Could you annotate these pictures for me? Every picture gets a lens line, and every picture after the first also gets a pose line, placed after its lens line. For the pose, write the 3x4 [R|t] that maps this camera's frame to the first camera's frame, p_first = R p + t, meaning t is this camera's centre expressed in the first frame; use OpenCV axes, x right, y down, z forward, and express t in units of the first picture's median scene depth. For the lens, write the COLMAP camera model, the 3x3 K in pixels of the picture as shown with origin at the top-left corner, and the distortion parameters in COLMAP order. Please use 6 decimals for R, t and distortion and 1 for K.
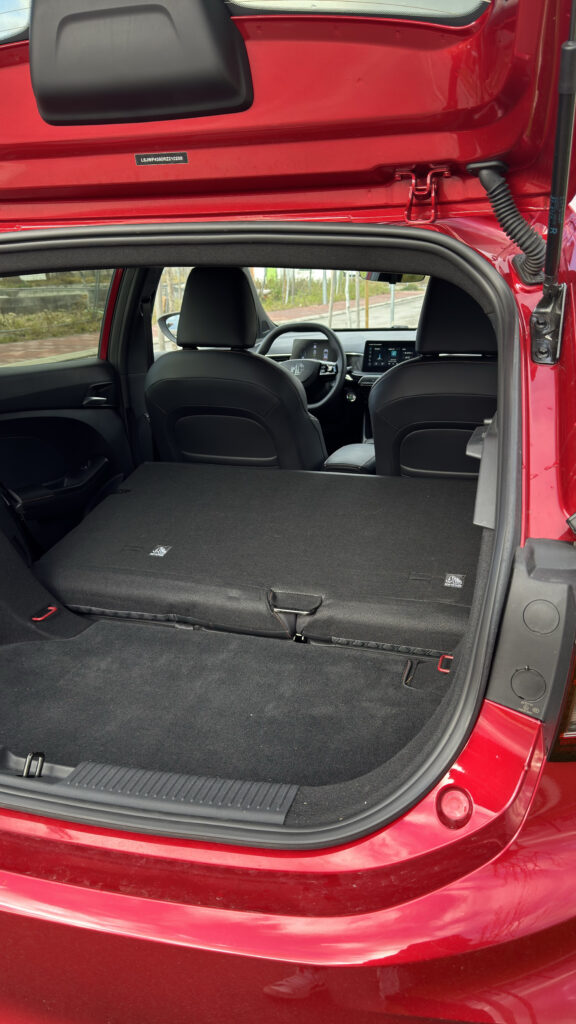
lens RADIAL K [[779.8, 0, 289.3], [0, 779.8, 520.2], [0, 0, 1]] dist [0.004217, -0.001505]
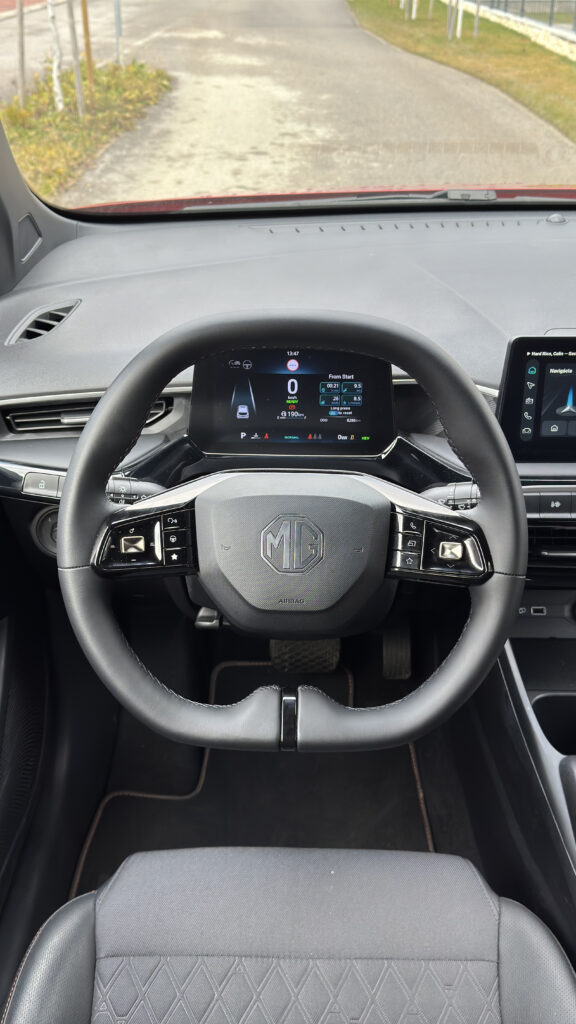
lens RADIAL K [[1127.2, 0, 288.0], [0, 1127.2, 512.0], [0, 0, 1]] dist [0.330766, -0.775165]
pose [[0.961083, -0.115524, 0.250947, -0.064433], [0.077145, 0.984462, 0.157746, -0.238883], [-0.265271, -0.132248, 0.955061, 0.672080]]
